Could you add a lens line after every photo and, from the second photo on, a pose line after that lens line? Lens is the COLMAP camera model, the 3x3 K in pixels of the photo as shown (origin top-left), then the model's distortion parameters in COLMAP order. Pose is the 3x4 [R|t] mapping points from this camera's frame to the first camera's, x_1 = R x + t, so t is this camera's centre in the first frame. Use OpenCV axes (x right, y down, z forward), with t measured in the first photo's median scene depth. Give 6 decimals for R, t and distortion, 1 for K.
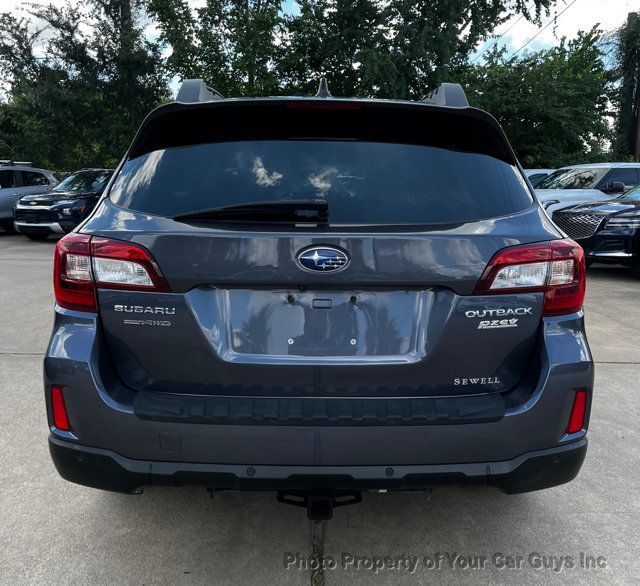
lens RADIAL K [[675.4, 0, 328.0], [0, 675.4, 304.7], [0, 0, 1]] dist [0.032189, -0.012060]
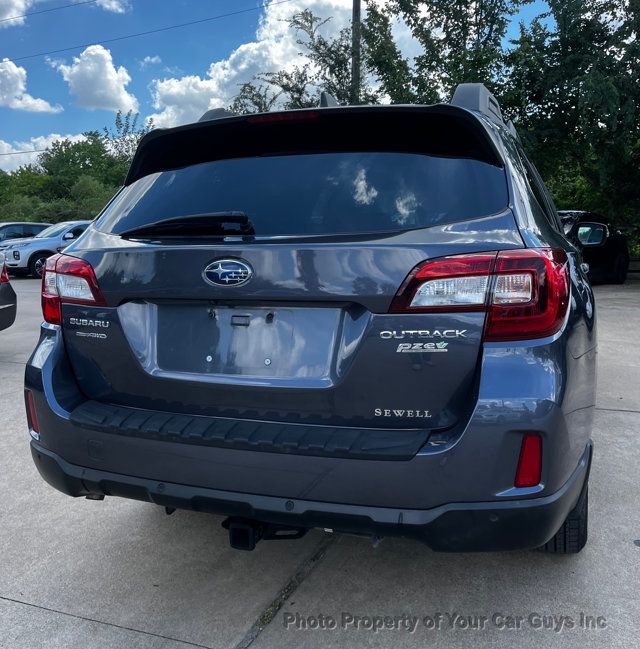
lens RADIAL K [[660.9, 0, 320.0], [0, 660.9, 324.5], [0, 0, 1]] dist [0.071243, -0.091610]
pose [[0.925539, 0.020041, -0.378122, 0.350525], [-0.033344, 0.999033, -0.028668, 0.021615], [0.377182, 0.039142, 0.925312, 0.137271]]
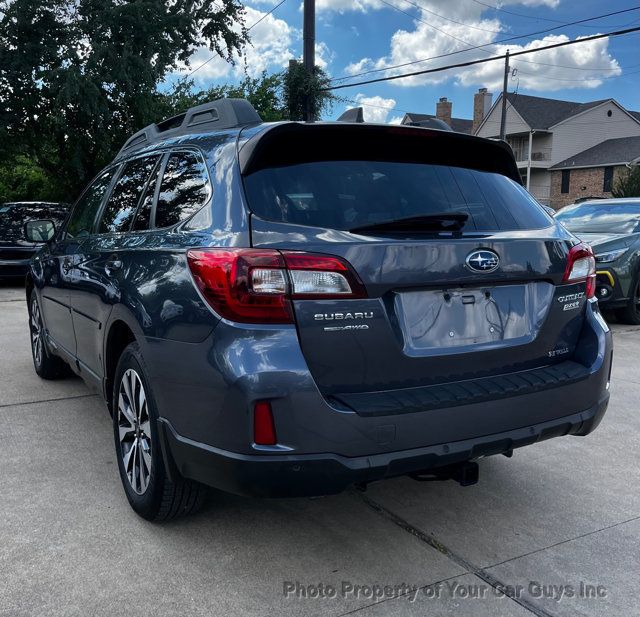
lens RADIAL K [[682.1, 0, 326.0], [0, 682.1, 309.1], [0, 0, 1]] dist [0.018761, 0.029831]
pose [[0.867359, -0.074380, 0.492094, -0.634761], [0.092563, 0.995626, -0.012661, 0.005695], [-0.489000, 0.056531, 0.870450, 0.064203]]
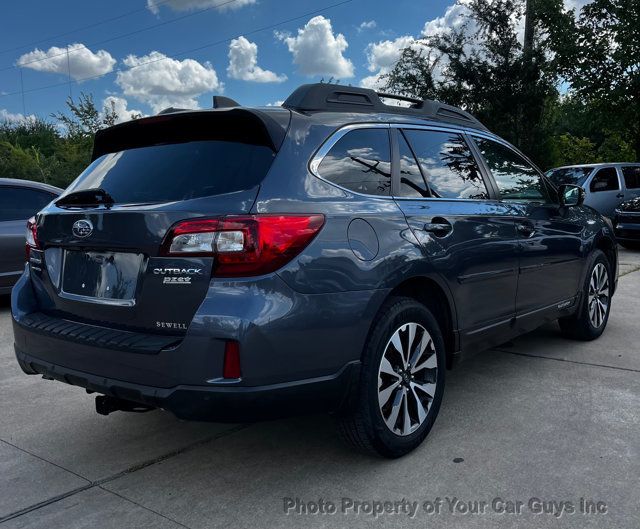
lens RADIAL K [[666.0, 0, 319.8], [0, 666.0, 289.2], [0, 0, 1]] dist [0.007893, 0.018516]
pose [[0.752951, 0.055308, -0.655748, 0.981349], [-0.073193, 0.997318, 0.000074, 0.019705], [0.653993, 0.047940, 0.754980, 0.188989]]
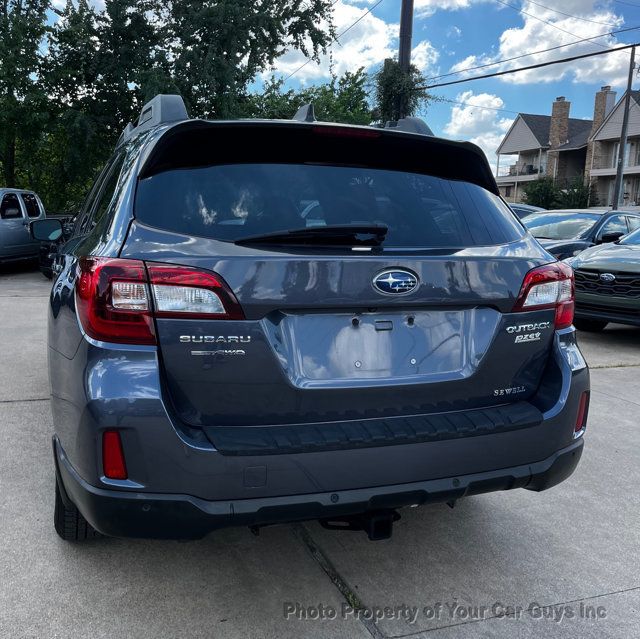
lens RADIAL K [[688.1, 0, 320.0], [0, 688.1, 319.5], [0, 0, 1]] dist [0.047624, -0.040787]
pose [[0.938660, -0.035386, 0.343025, -0.355937], [0.042914, 0.998975, -0.014376, 0.000159], [-0.342164, 0.028215, 0.939216, 0.042240]]
